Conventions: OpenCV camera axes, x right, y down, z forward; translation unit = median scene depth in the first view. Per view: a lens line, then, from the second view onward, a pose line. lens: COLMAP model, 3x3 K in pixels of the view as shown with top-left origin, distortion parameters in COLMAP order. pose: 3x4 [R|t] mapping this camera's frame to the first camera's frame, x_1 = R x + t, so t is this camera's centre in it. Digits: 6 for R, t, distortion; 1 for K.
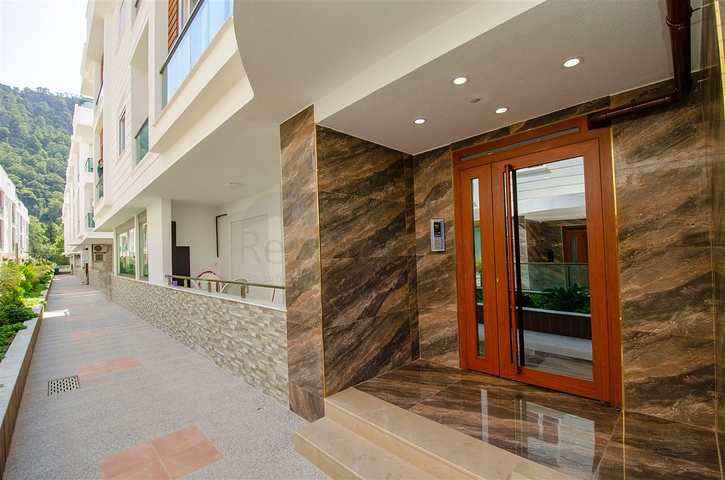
lens RADIAL K [[321.6, 0, 364.9], [0, 321.6, 243.0], [0, 0, 1]] dist [0.001711, -0.014591]
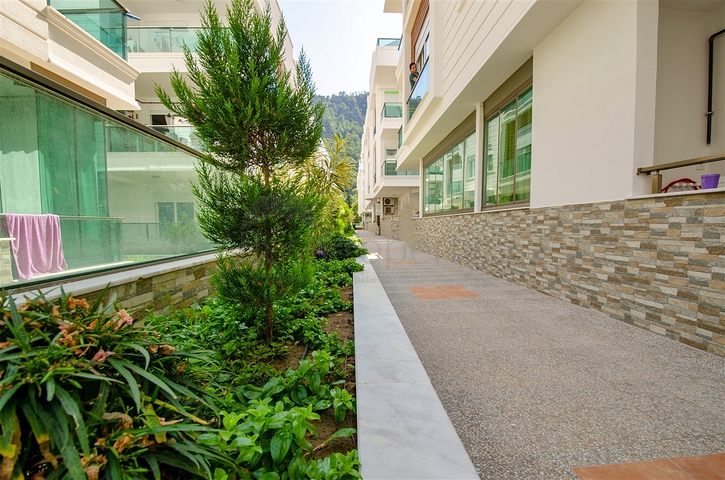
lens RADIAL K [[321.6, 0, 364.9], [0, 321.6, 243.0], [0, 0, 1]] dist [0.001711, -0.014591]
pose [[0.744766, 0.069683, -0.663677, -0.169505], [0.002055, 0.994289, 0.106703, 0.039791], [0.667322, -0.080833, 0.740369, 0.144048]]
